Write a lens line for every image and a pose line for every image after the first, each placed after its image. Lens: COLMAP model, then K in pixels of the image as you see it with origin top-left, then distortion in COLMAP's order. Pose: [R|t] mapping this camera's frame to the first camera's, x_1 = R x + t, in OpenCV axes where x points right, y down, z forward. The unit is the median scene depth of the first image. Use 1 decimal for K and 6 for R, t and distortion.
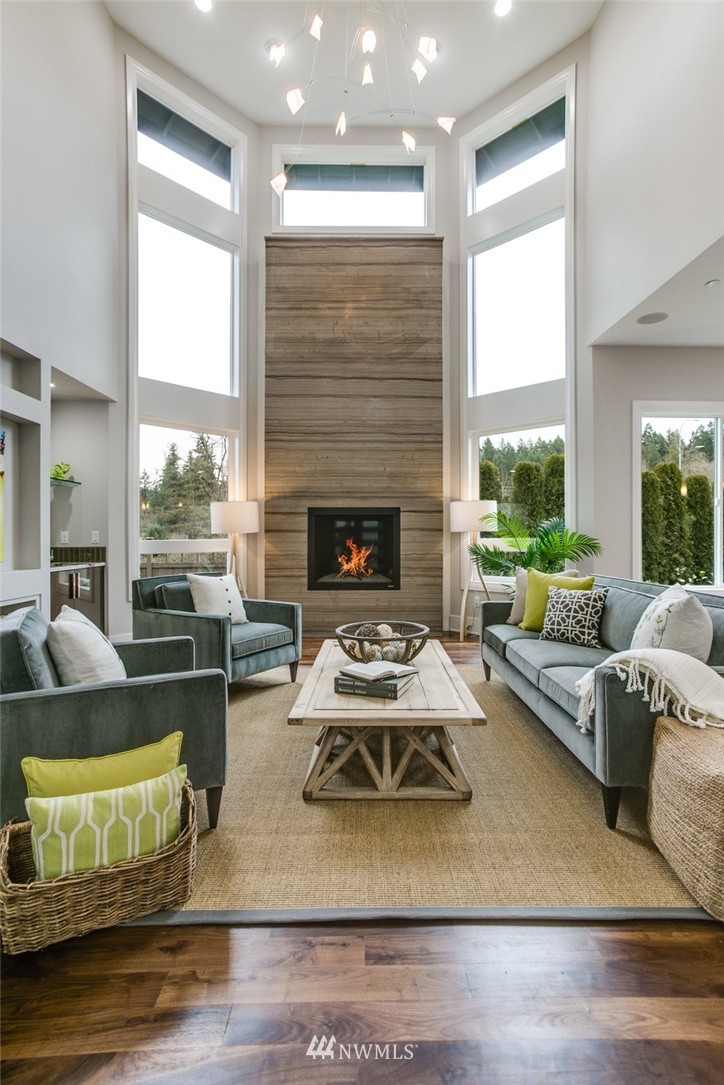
lens RADIAL K [[519.5, 0, 363.4], [0, 519.5, 531.3], [0, 0, 1]] dist [-0.017907, 0.006341]
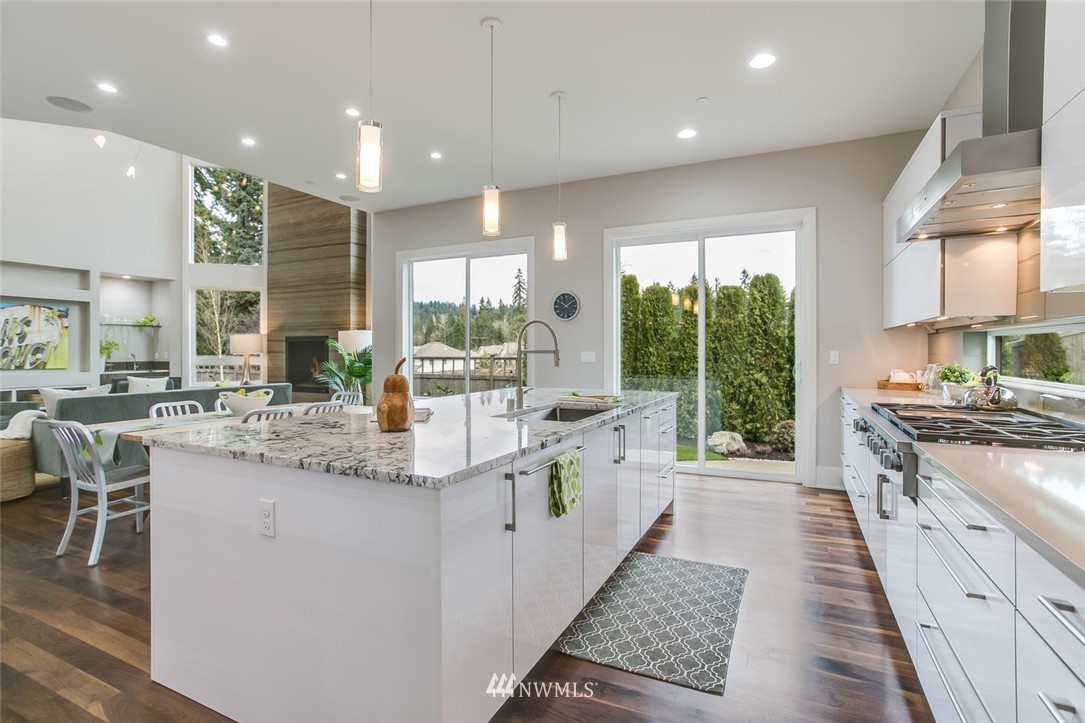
lens RADIAL K [[519.5, 0, 529.3], [0, 519.5, 347.8], [0, 0, 1]] dist [-0.017907, 0.006341]
pose [[0.889989, -0.005712, -0.455946, 1.207331], [0.006435, 0.999979, 0.000034, -0.008706], [0.455936, -0.002964, 0.890008, -0.014780]]
